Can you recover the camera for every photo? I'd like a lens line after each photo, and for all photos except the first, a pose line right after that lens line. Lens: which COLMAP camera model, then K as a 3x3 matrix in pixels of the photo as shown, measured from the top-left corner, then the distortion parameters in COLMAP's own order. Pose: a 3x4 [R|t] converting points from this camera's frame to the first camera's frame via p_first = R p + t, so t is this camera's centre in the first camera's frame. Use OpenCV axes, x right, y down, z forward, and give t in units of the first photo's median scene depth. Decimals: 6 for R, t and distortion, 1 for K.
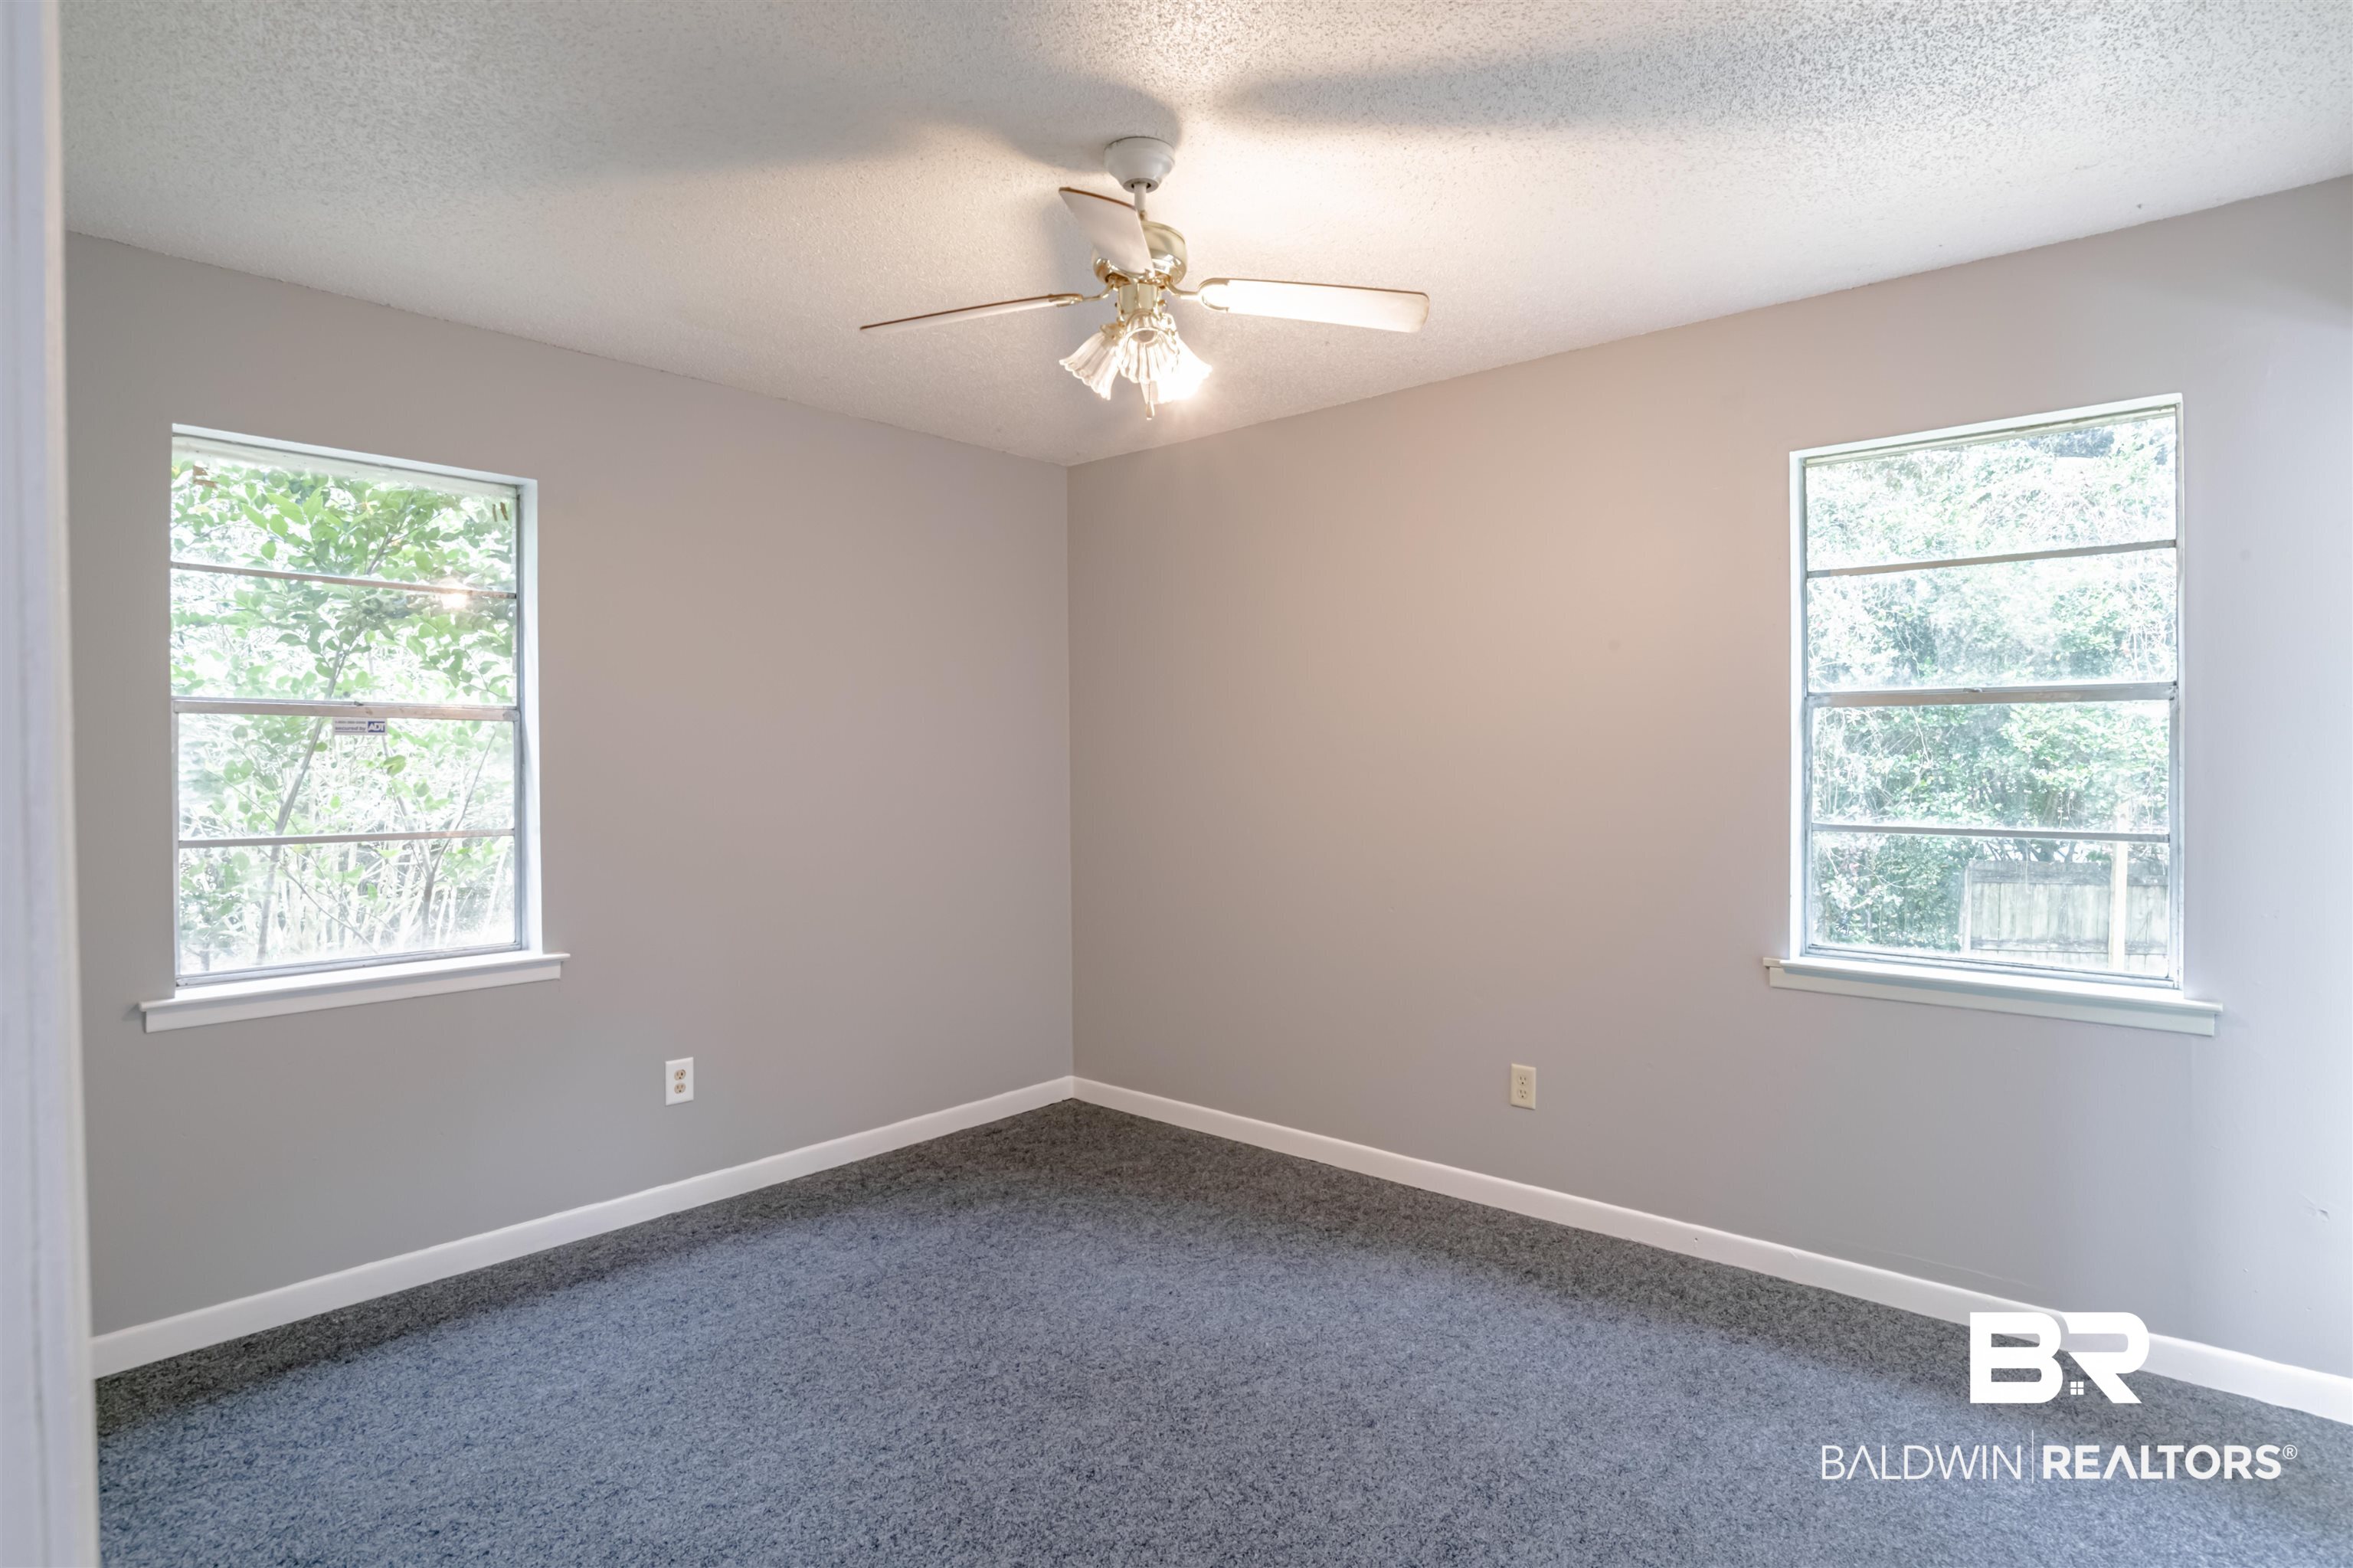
lens RADIAL K [[1206.0, 0, 1193.7], [0, 1206.0, 773.5], [0, 0, 1]] dist [-0.059775, 0.025809]
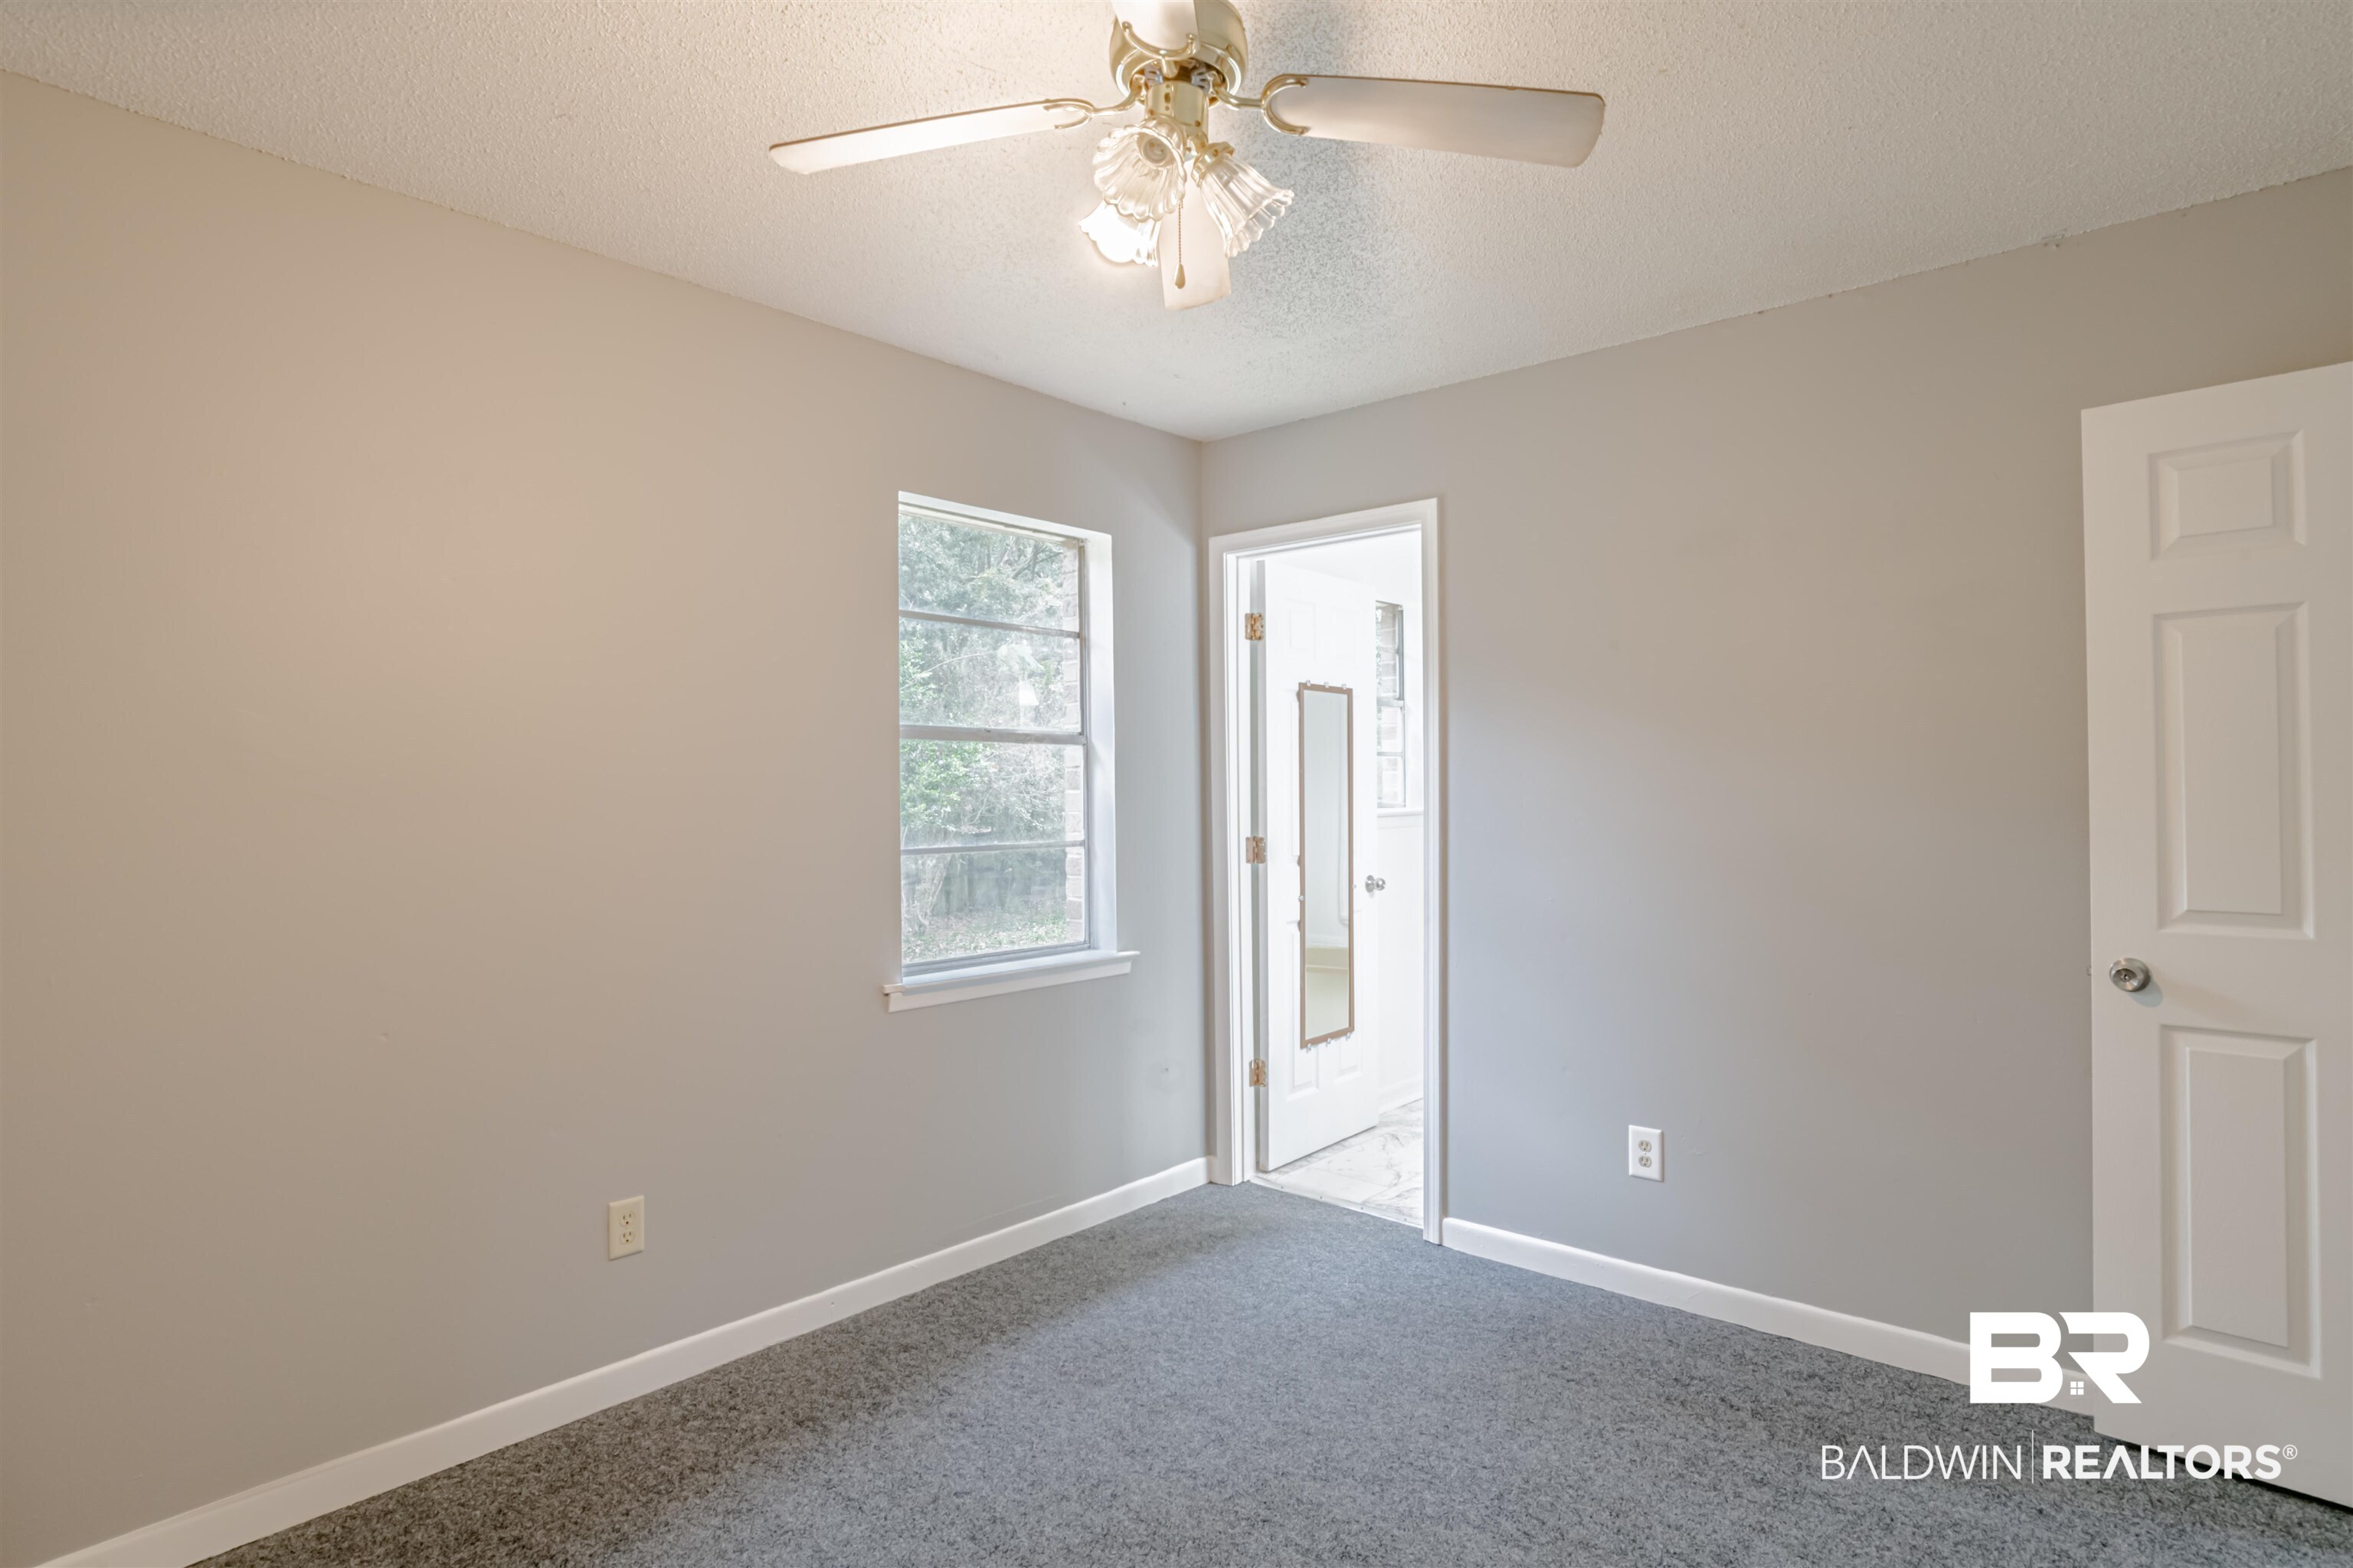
lens RADIAL K [[1206.0, 0, 1193.7], [0, 1206.0, 773.5], [0, 0, 1]] dist [-0.059775, 0.025809]
pose [[0.002135, 0.014179, 0.999897, -0.536135], [0.018094, 0.999735, -0.014216, -0.004354], [-0.999834, 0.018122, 0.001878, 0.740239]]
